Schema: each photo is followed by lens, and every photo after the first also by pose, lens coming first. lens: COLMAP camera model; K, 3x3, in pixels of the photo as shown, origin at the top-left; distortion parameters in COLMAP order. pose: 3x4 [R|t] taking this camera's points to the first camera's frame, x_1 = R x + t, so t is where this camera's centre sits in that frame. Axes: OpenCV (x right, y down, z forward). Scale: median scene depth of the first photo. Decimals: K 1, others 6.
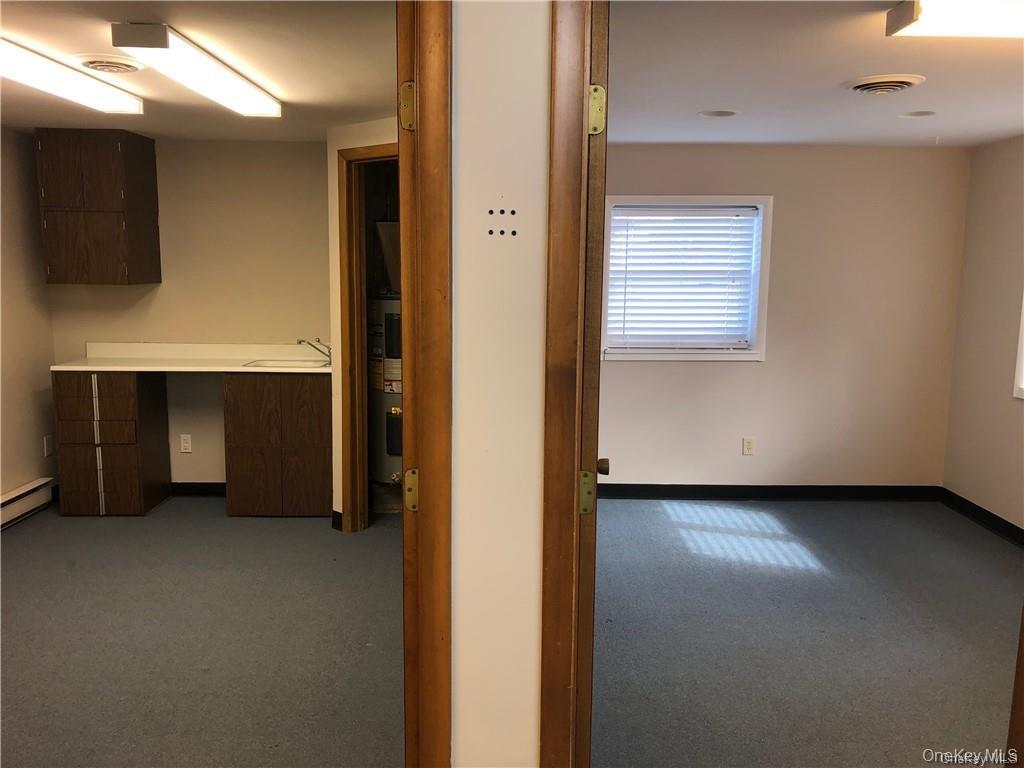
lens RADIAL K [[828.7, 0, 506.8], [0, 828.7, 386.4], [0, 0, 1]] dist [0.011180, -0.013463]
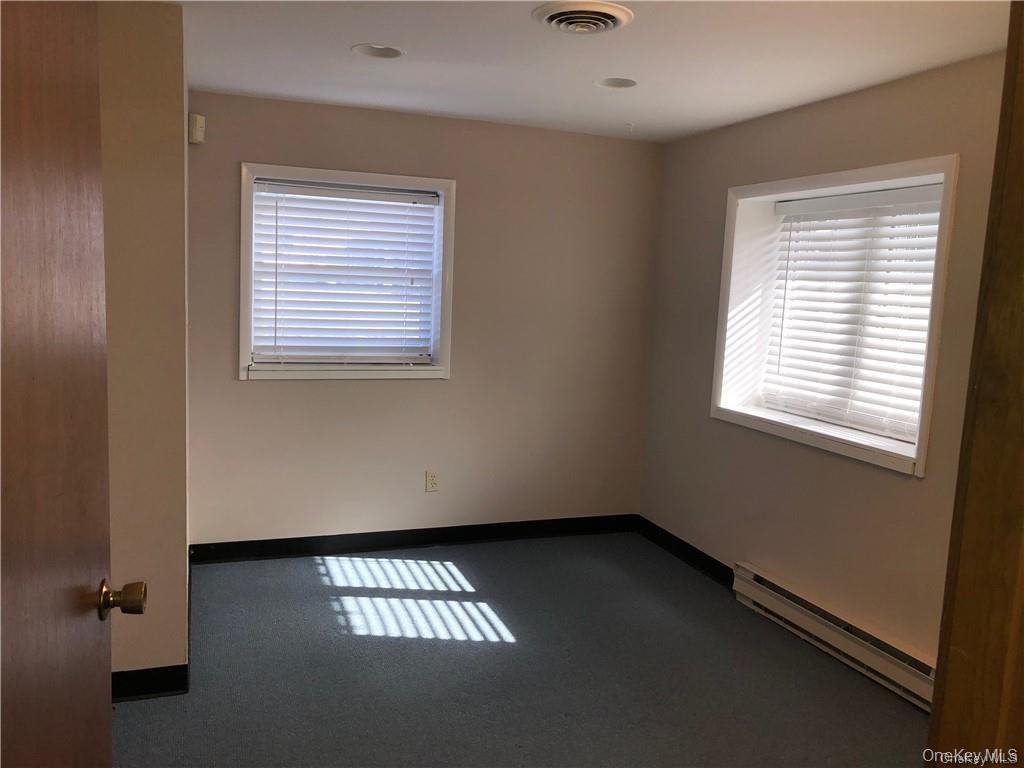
lens RADIAL K [[828.7, 0, 511.8], [0, 828.7, 384.5], [0, 0, 1]] dist [0.011180, -0.013463]
pose [[0.935208, -0.009256, 0.353979, 0.074855], [0.015022, 0.999795, -0.013546, -0.012689], [-0.353781, 0.017986, 0.935155, 0.199892]]
